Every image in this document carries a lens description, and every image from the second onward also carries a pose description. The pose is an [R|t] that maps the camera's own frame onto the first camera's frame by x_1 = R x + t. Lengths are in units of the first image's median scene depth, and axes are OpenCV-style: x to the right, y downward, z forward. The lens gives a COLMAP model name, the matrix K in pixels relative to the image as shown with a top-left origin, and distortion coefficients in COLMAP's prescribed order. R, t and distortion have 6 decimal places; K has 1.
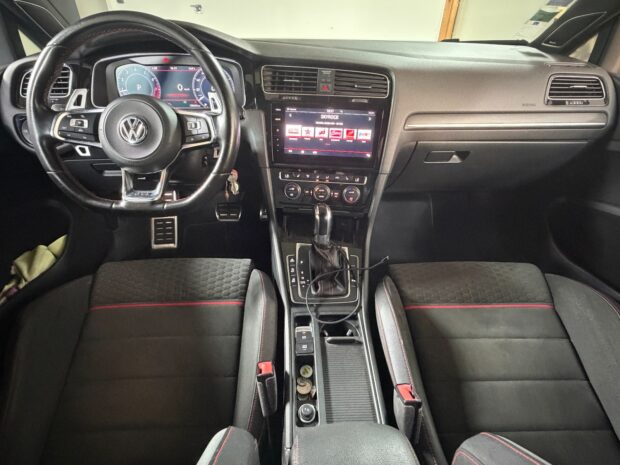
lens RADIAL K [[327.5, 0, 308.4], [0, 327.5, 230.4], [0, 0, 1]] dist [-0.001673, 0.001136]
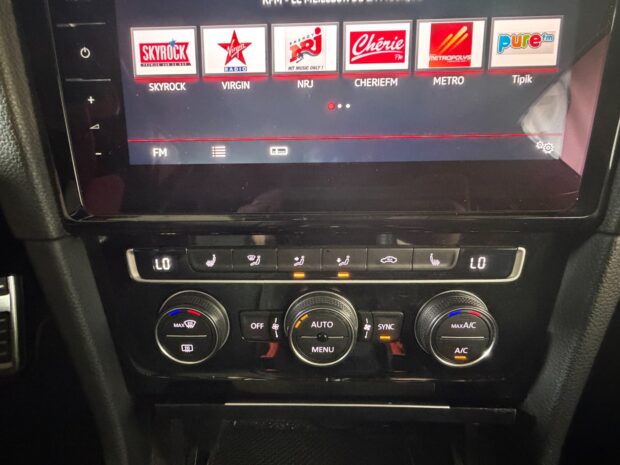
lens RADIAL K [[327.5, 0, 292.3], [0, 327.5, 228.7], [0, 0, 1]] dist [-0.001673, 0.001136]
pose [[0.997076, -0.069857, 0.030964, 0.019165], [0.071293, 0.996299, -0.048009, -0.183856], [-0.027496, 0.050076, 0.998367, 0.819802]]
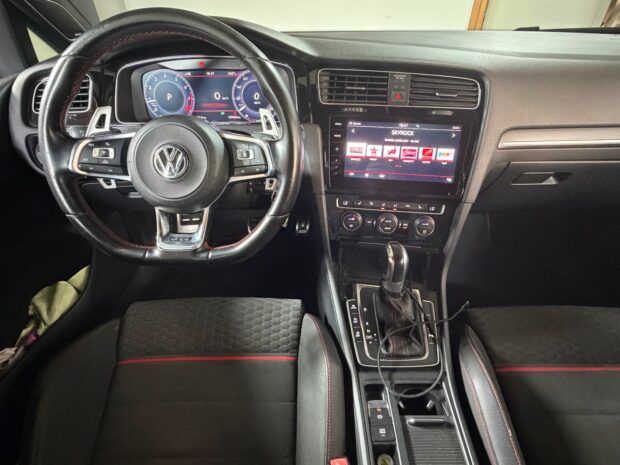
lens RADIAL K [[327.5, 0, 306.8], [0, 327.5, 230.4], [0, 0, 1]] dist [-0.001673, 0.001136]
pose [[0.999095, 0.005134, -0.042222, -0.136437], [-0.003550, 0.999290, 0.037512, -0.135522], [0.042385, -0.037328, 0.998404, 0.173933]]
